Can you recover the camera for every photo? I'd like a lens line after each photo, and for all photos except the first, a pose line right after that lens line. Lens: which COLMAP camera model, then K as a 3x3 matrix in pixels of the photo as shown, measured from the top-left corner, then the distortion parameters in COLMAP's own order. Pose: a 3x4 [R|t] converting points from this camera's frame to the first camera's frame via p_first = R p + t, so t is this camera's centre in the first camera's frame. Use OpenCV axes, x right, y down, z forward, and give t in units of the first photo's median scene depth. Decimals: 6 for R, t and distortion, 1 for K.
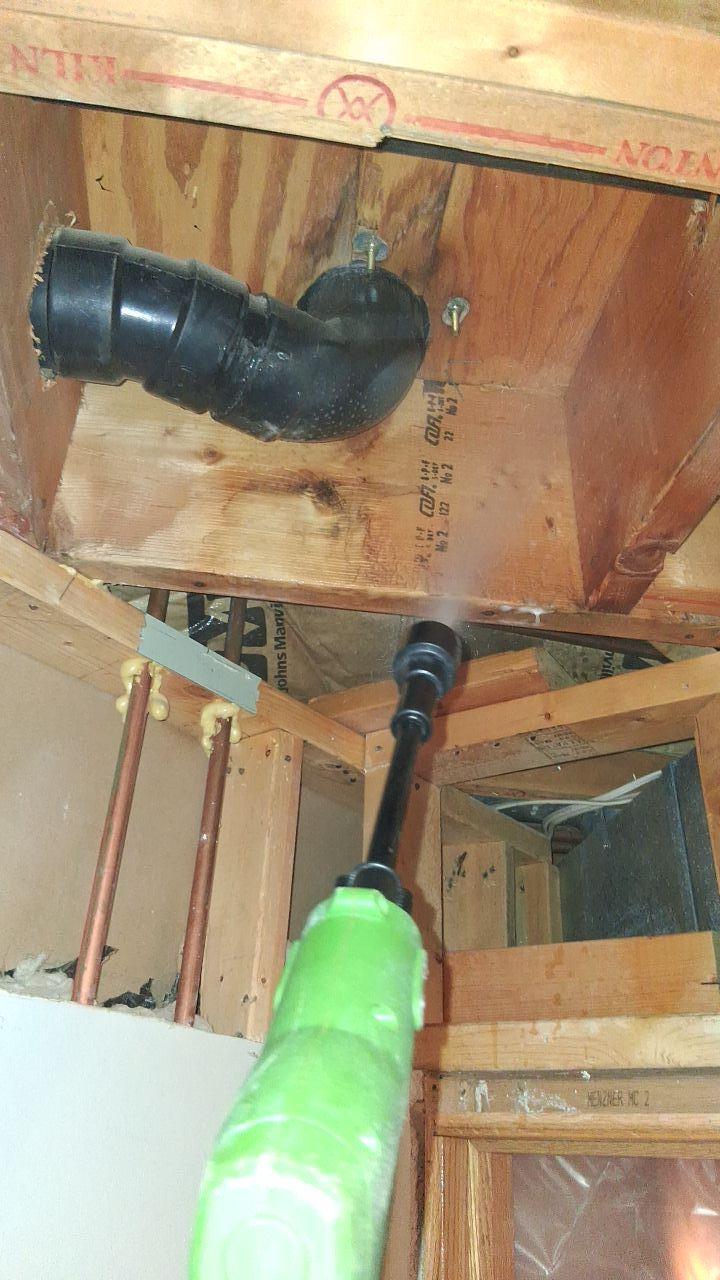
lens RADIAL K [[960.6, 0, 360.0], [0, 960.6, 640.0], [0, 0, 1]] dist [0.133491, -0.264152]
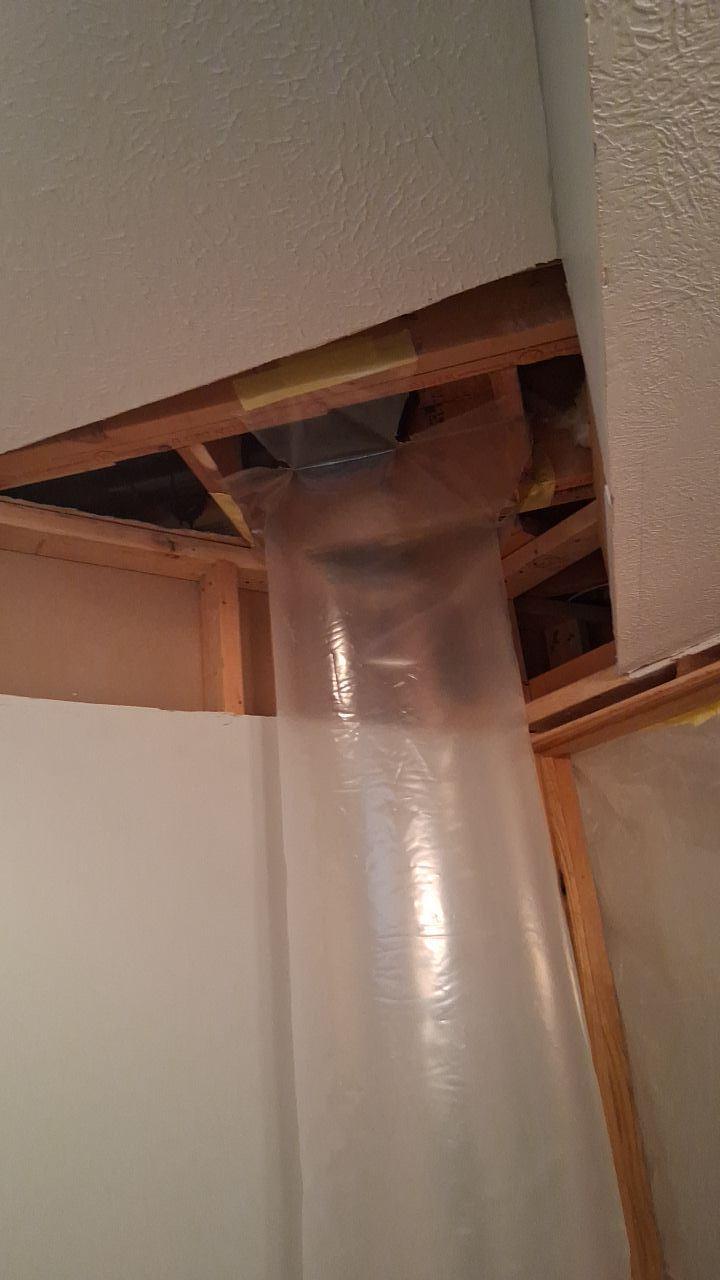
lens RADIAL K [[960.6, 0, 360.0], [0, 960.6, 640.0], [0, 0, 1]] dist [0.133491, -0.264152]
pose [[0.914952, -0.260236, -0.308447, 0.485845], [0.302147, 0.948405, 0.096099, -0.054307], [0.267525, -0.181122, 0.946375, -1.119045]]
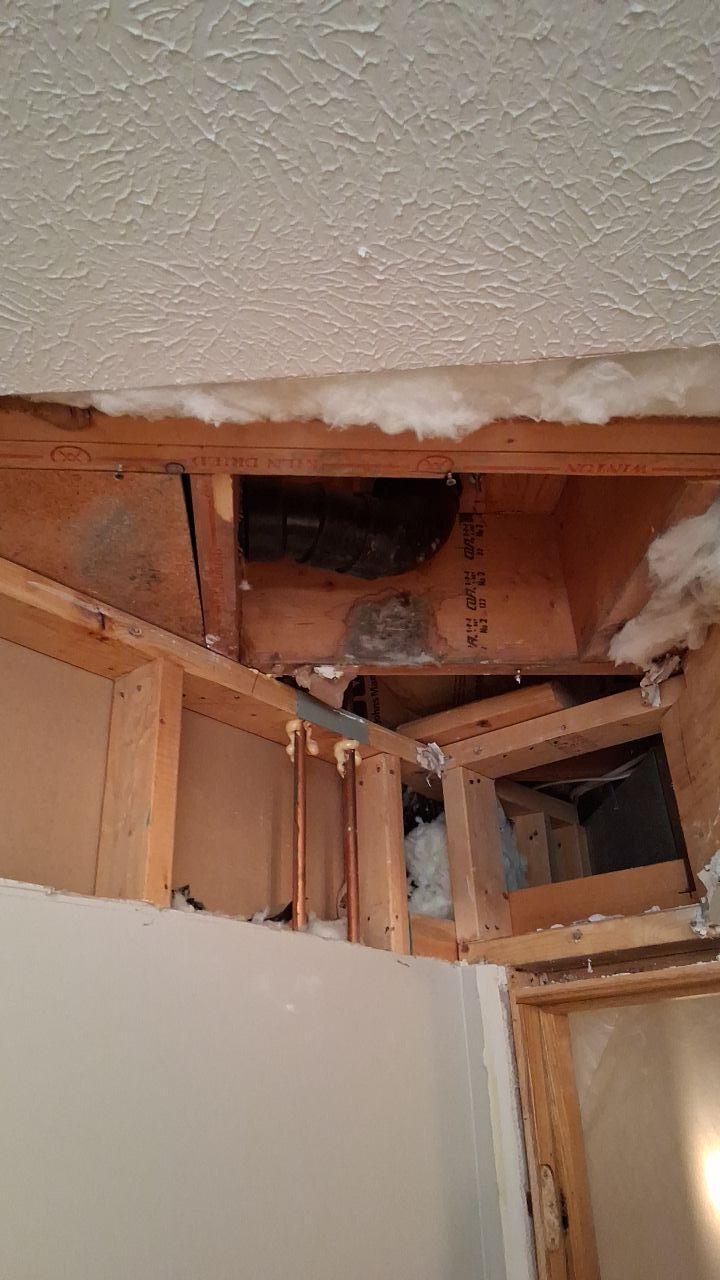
lens RADIAL K [[960.6, 0, 360.0], [0, 960.6, 640.0], [0, 0, 1]] dist [0.133491, -0.264152]
pose [[0.994861, -0.099143, -0.020541, -0.084882], [0.099532, 0.994856, 0.018853, -0.131090], [0.018566, -0.020801, 0.999611, -0.564275]]
